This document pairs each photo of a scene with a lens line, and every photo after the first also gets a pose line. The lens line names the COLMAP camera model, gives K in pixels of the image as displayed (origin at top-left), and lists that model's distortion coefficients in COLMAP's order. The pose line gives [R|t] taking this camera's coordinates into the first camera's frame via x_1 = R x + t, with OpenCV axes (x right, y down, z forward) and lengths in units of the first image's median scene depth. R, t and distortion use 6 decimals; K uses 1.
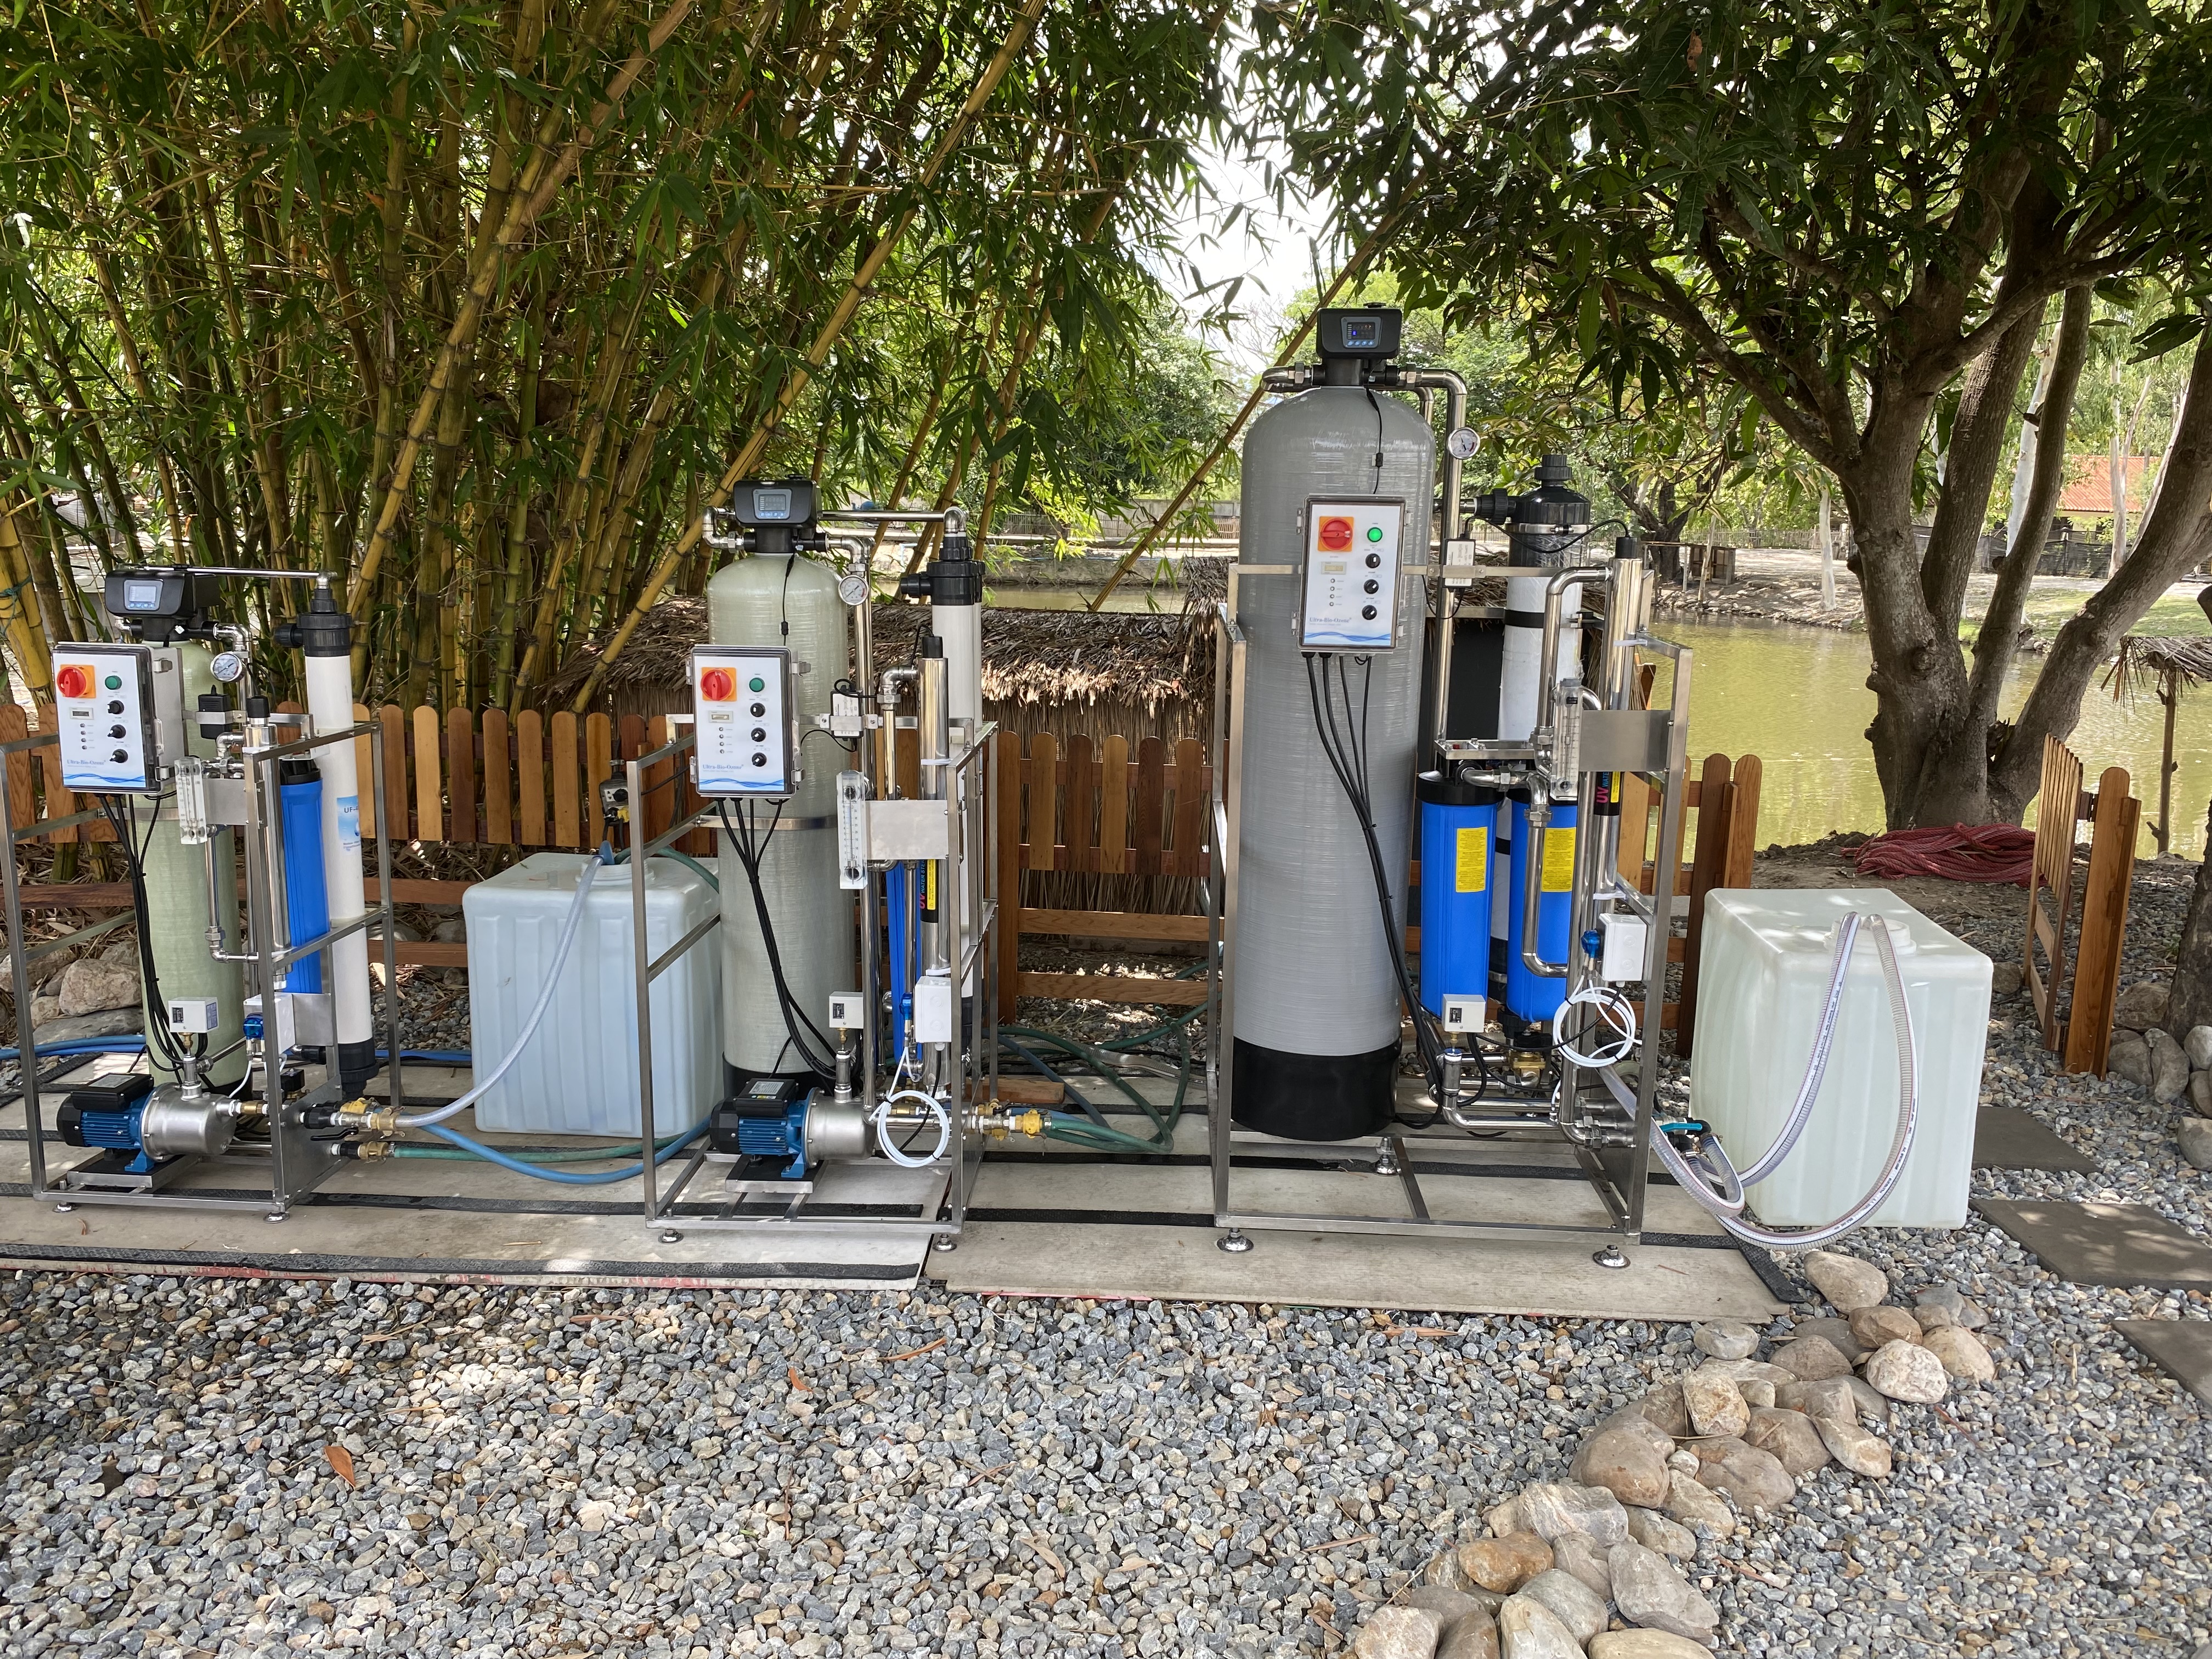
lens RADIAL K [[1727.9, 0, 1104.4], [0, 1727.9, 810.8], [0, 0, 1]] dist [-0.006149, -0.018327]
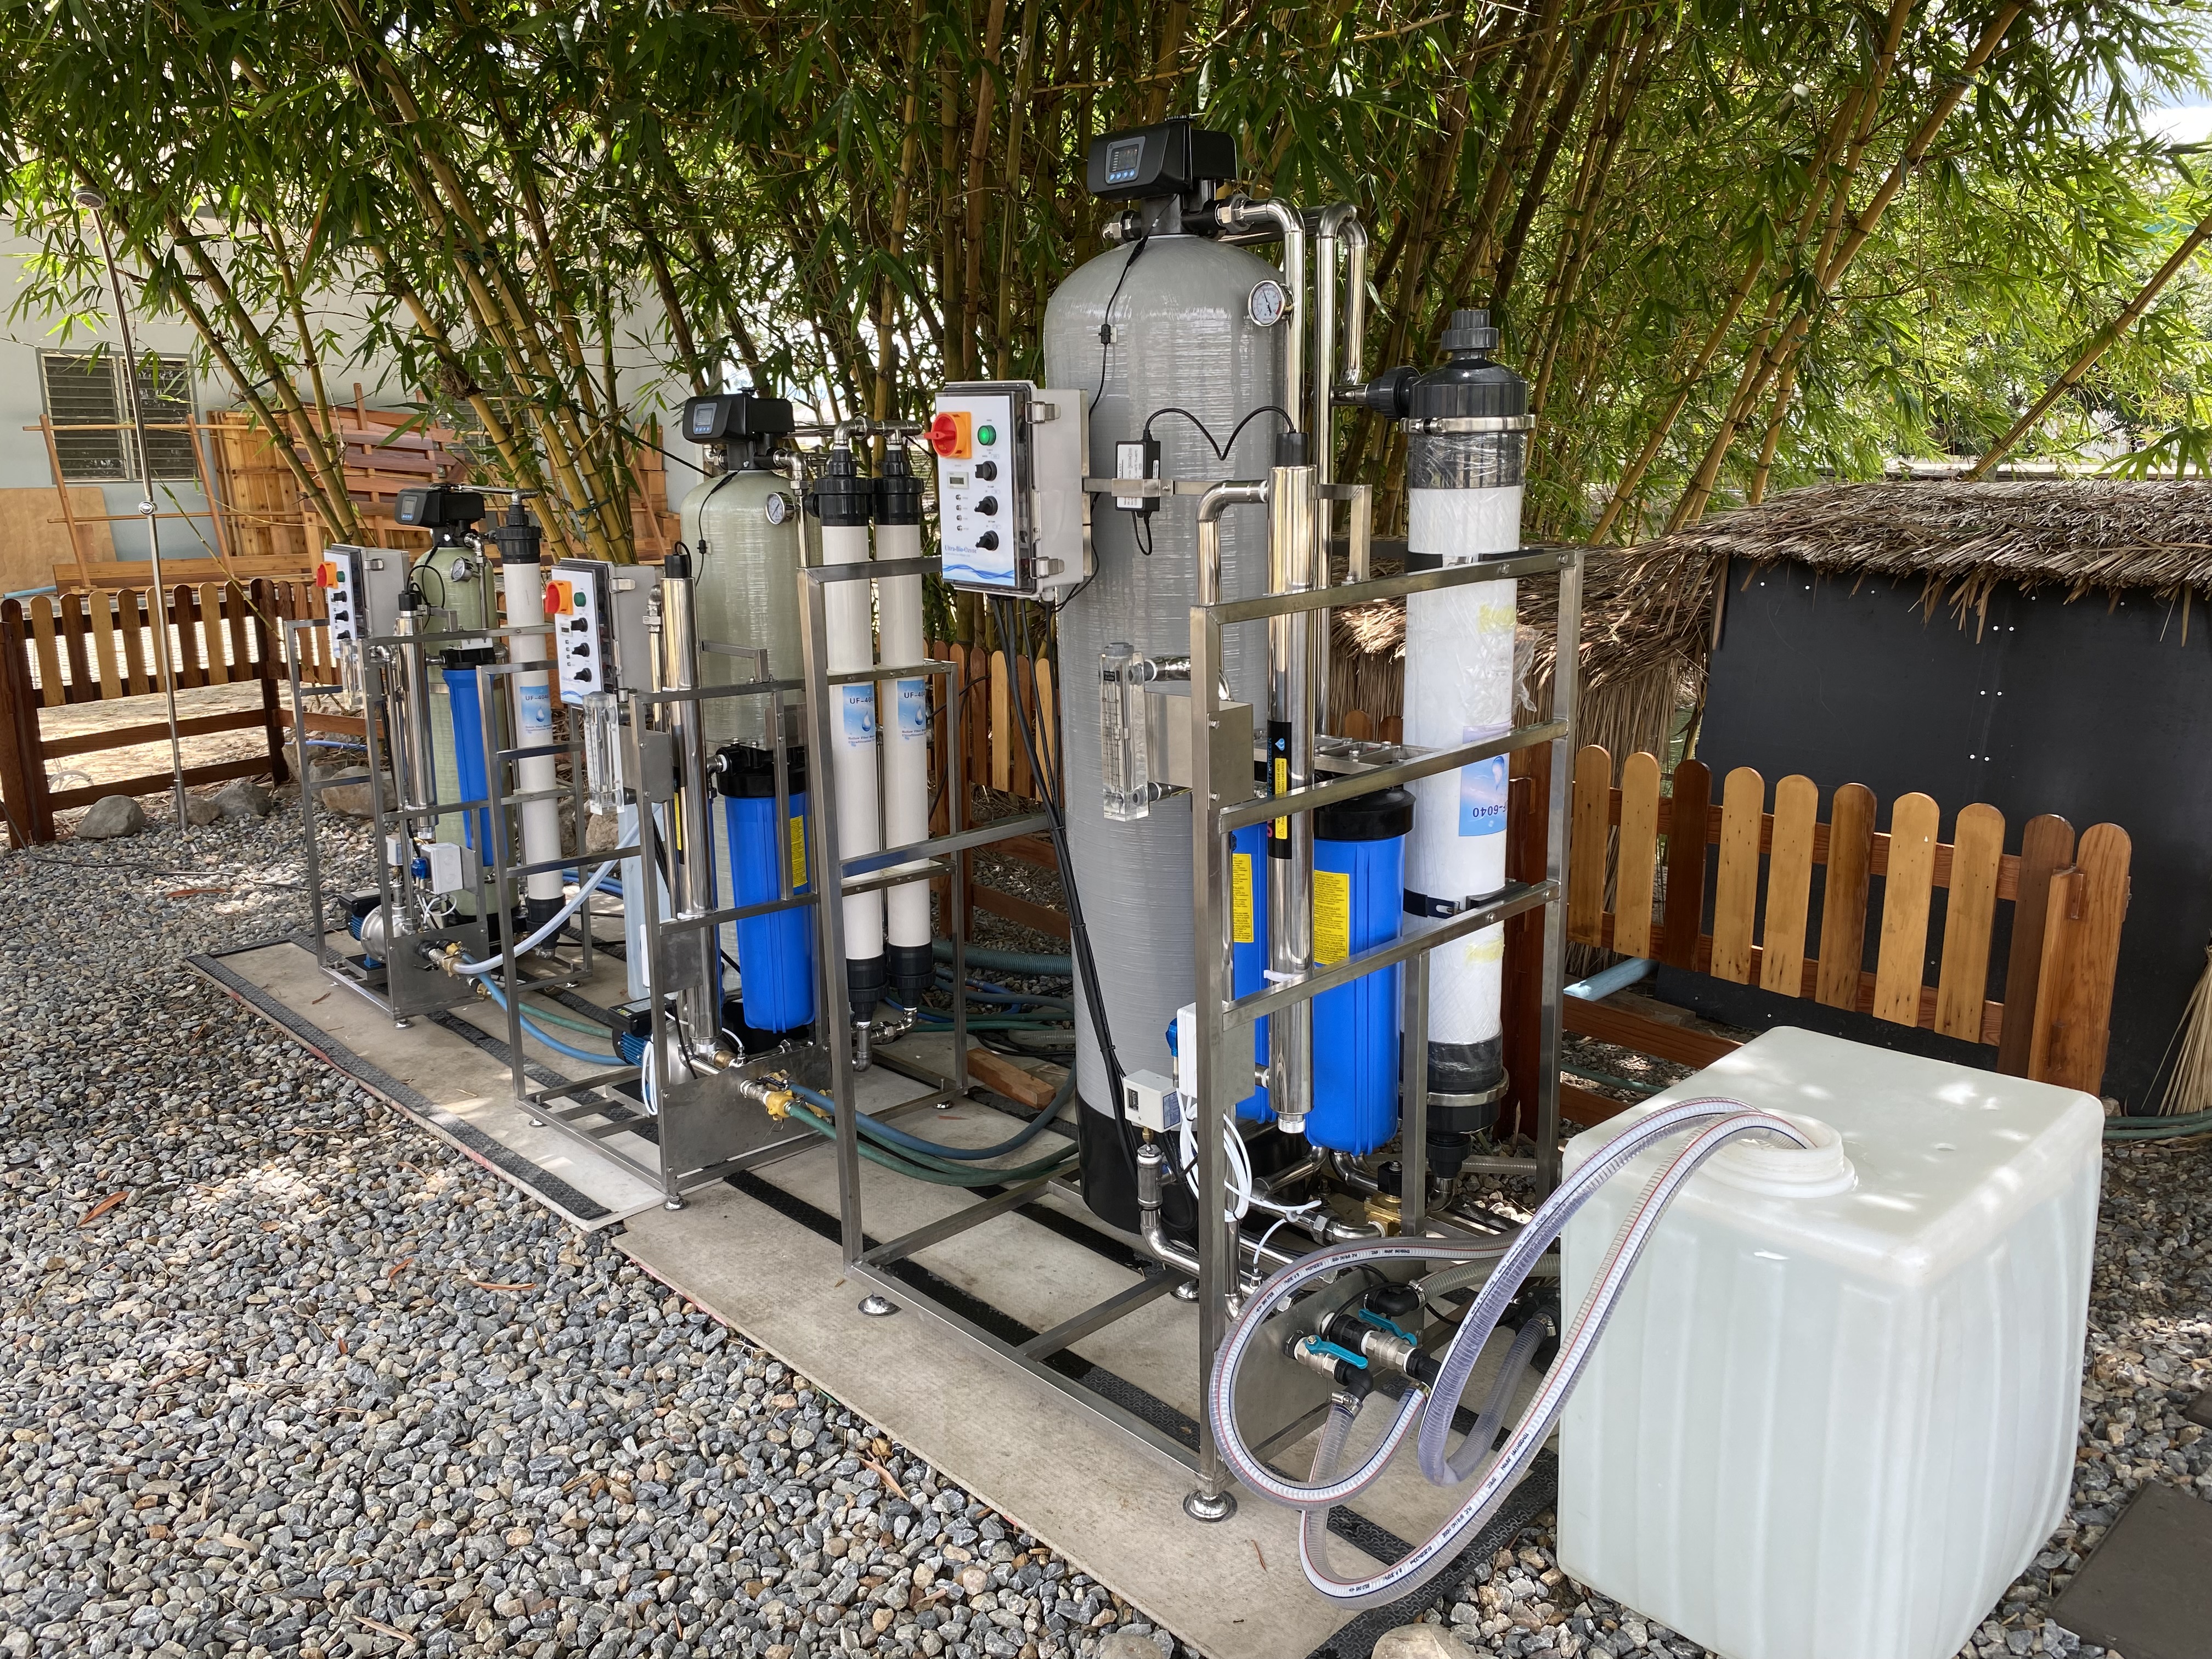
lens RADIAL K [[1727.9, 0, 1075.8], [0, 1727.9, 811.2], [0, 0, 1]] dist [-0.006149, -0.018327]
pose [[0.715100, 0.131773, -0.686490, 0.697001], [-0.105474, 0.991168, 0.080387, -0.061211], [0.691019, 0.014922, 0.722682, 0.473994]]
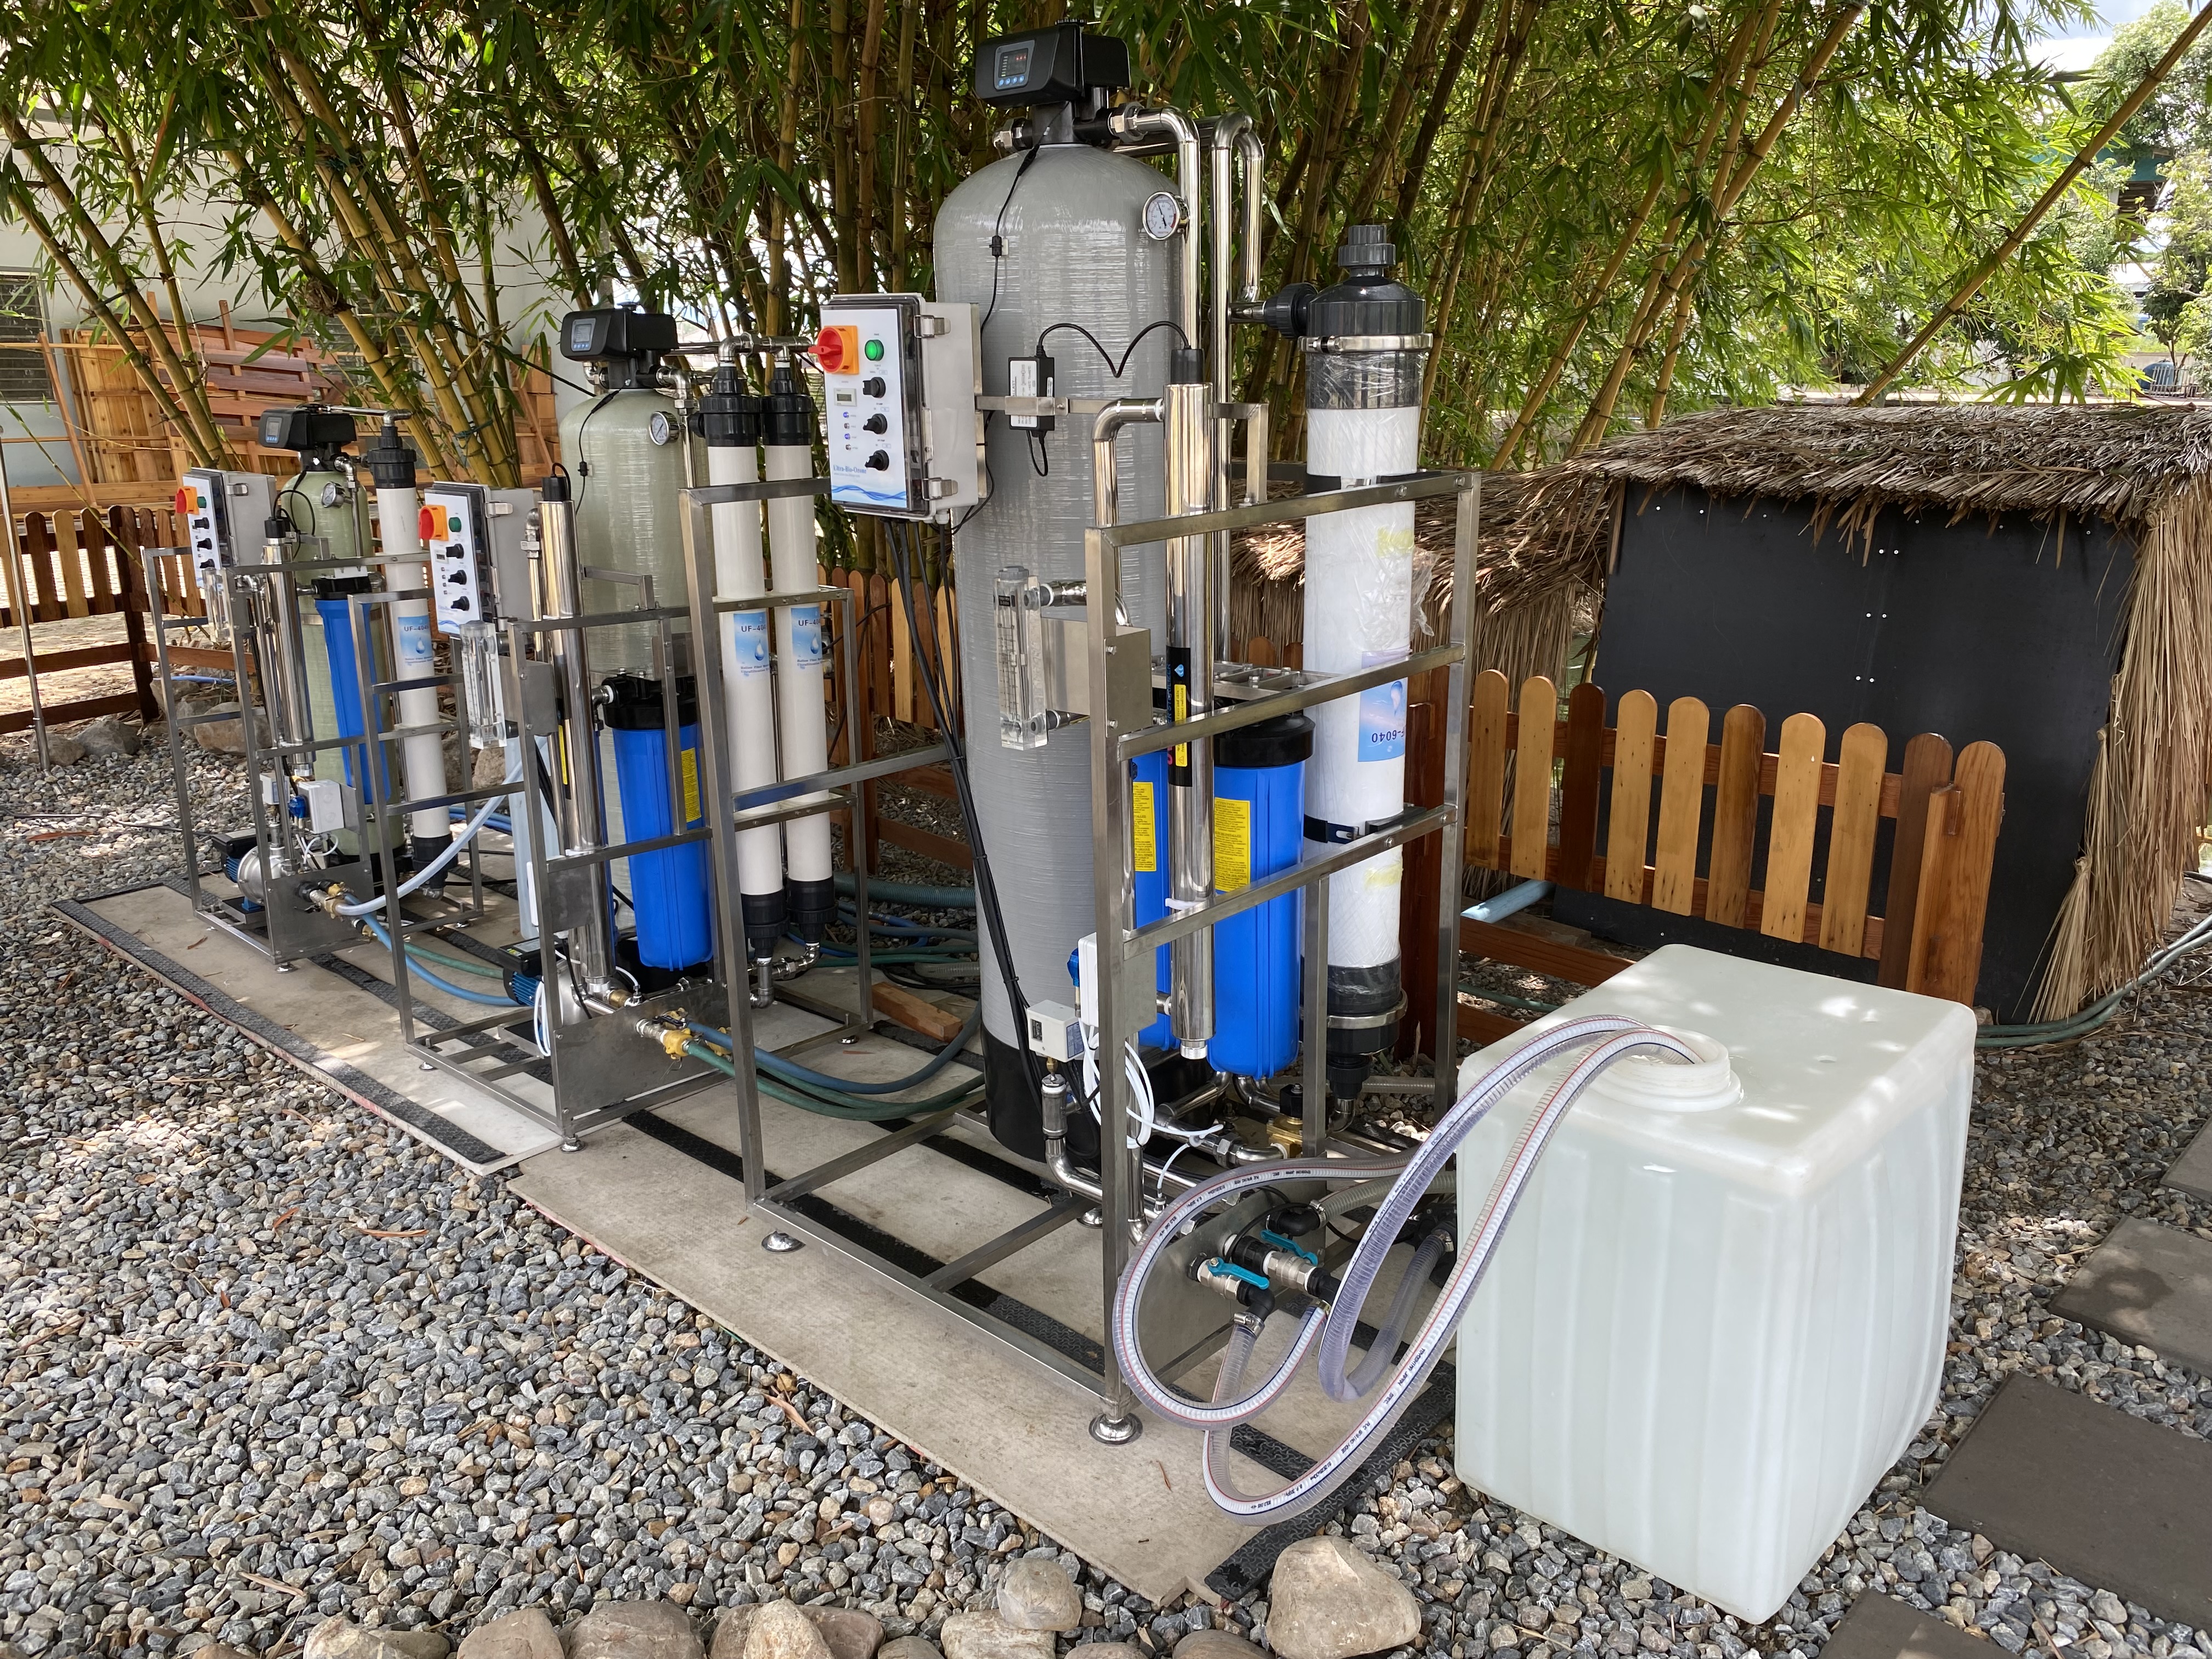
lens RADIAL K [[1727.9, 0, 1112.5], [0, 1727.9, 829.7], [0, 0, 1]] dist [-0.006149, -0.018327]
pose [[0.764285, 0.156212, -0.625673, 0.694754], [-0.101286, 0.987254, 0.122764, -0.059494], [0.636875, -0.030455, 0.770365, 0.484743]]
